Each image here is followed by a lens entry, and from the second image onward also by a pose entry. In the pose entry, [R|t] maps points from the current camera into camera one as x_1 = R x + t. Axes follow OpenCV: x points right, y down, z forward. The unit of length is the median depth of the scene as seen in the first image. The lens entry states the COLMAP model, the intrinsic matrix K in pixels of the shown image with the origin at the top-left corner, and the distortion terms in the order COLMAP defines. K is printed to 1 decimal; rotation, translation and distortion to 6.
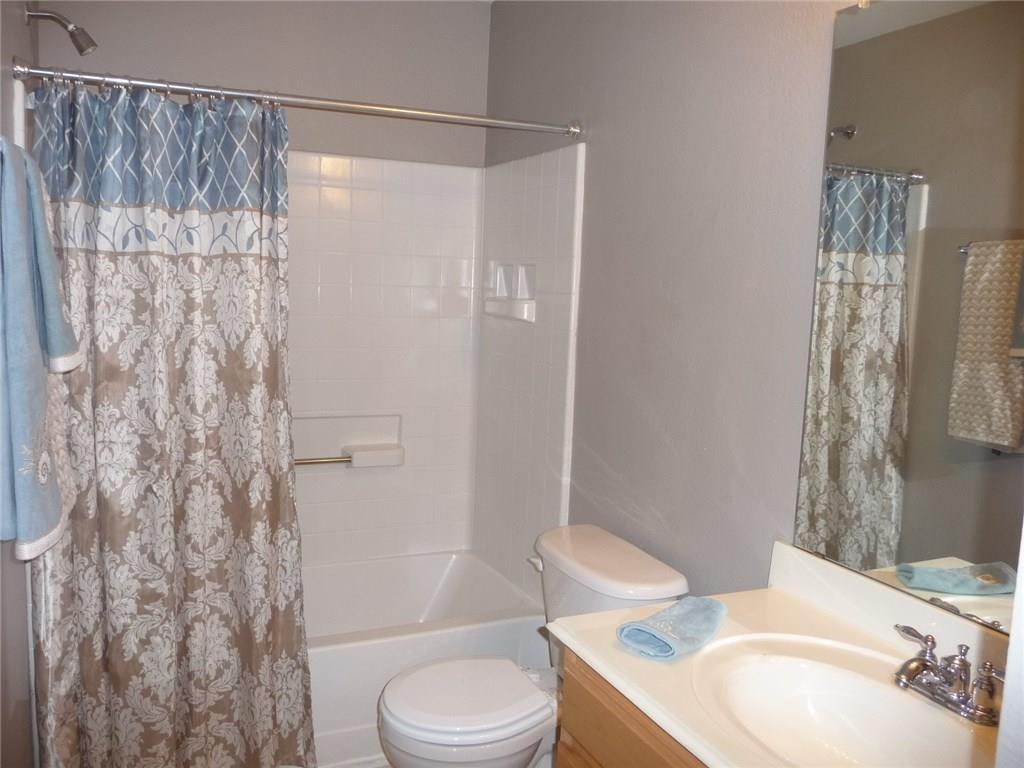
lens RADIAL K [[864.9, 0, 512.0], [0, 864.9, 384.0], [0, 0, 1]] dist [-0.040980, 0.014905]
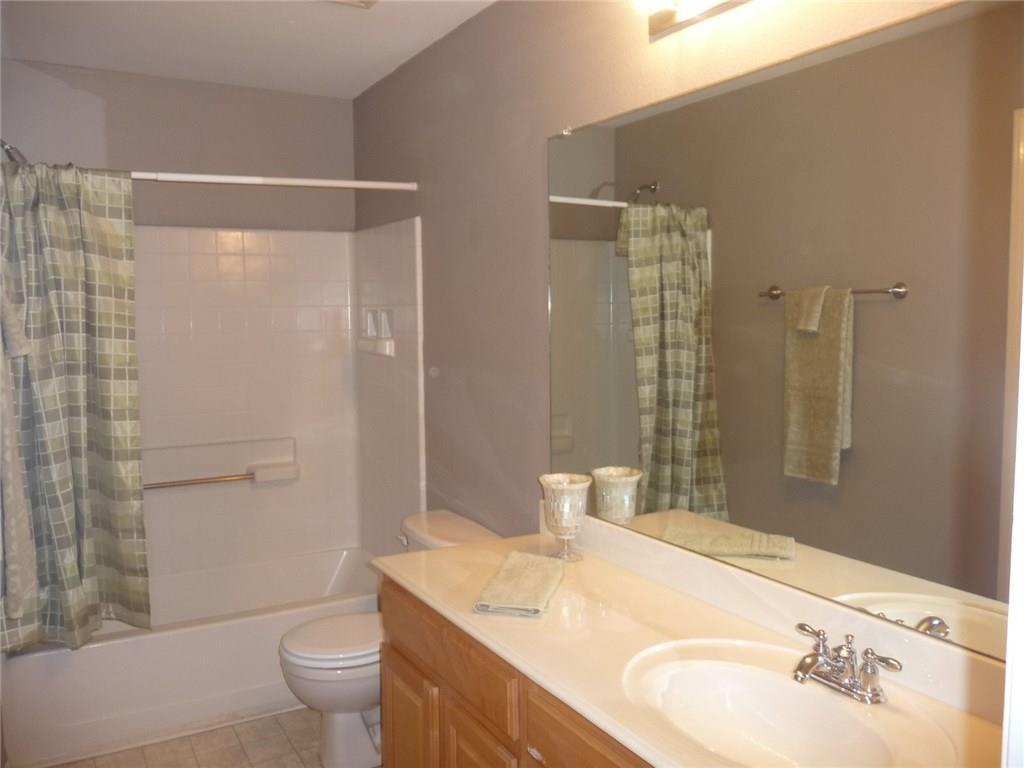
lens RADIAL K [[864.9, 0, 512.0], [0, 864.9, 384.0], [0, 0, 1]] dist [-0.040980, 0.014905]
pose [[0.993318, -0.056387, 0.100696, 0.058620], [0.060693, 0.997346, -0.040214, 0.029552], [-0.098161, 0.046057, 0.994104, -0.245039]]
